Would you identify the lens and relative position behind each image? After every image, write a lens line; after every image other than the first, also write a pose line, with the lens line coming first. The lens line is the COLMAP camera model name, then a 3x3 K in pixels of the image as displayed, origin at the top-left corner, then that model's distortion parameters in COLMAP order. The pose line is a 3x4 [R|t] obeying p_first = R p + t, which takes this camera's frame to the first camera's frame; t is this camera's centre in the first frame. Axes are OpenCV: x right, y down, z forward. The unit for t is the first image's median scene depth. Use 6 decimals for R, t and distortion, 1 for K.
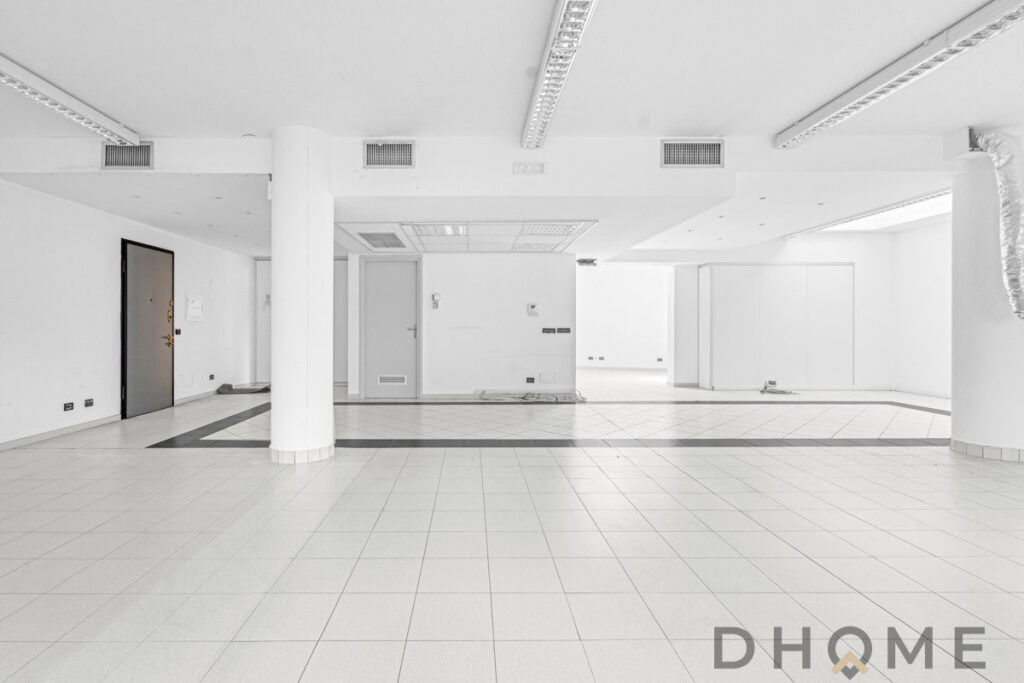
lens RADIAL K [[487.9, 0, 510.5], [0, 487.9, 332.2], [0, 0, 1]] dist [0.010370, -0.001090]
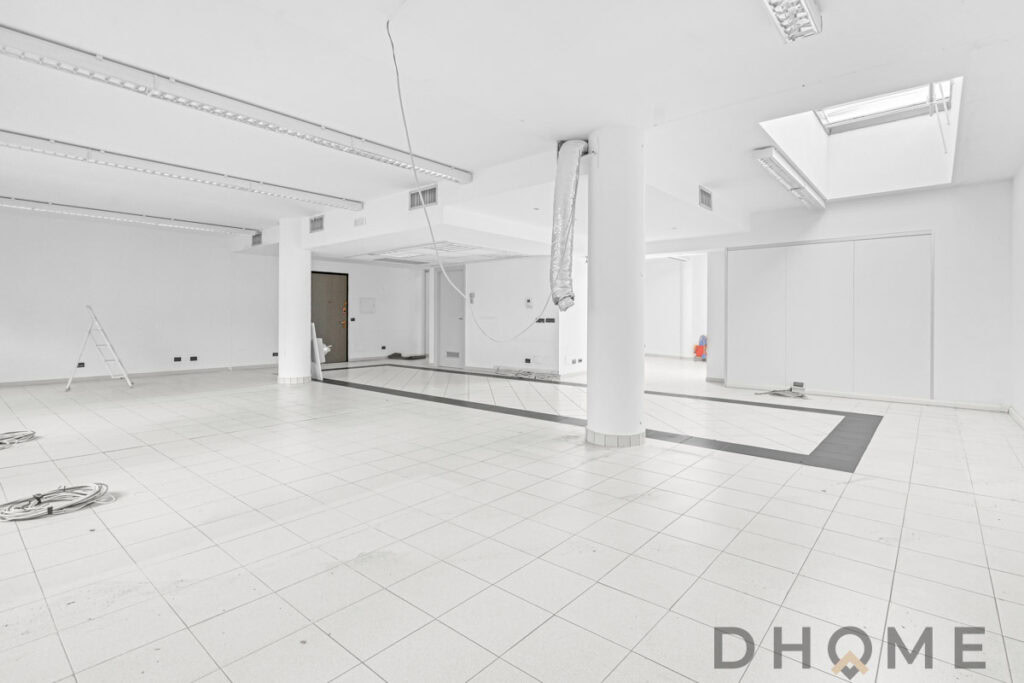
lens RADIAL K [[487.9, 0, 492.4], [0, 487.9, 323.1], [0, 0, 1]] dist [0.010370, -0.001090]
pose [[0.747983, 0.010422, -0.663636, 0.786300], [-0.010991, 0.999934, 0.003315, 0.000704], [0.663627, 0.004815, 0.748048, 0.025689]]
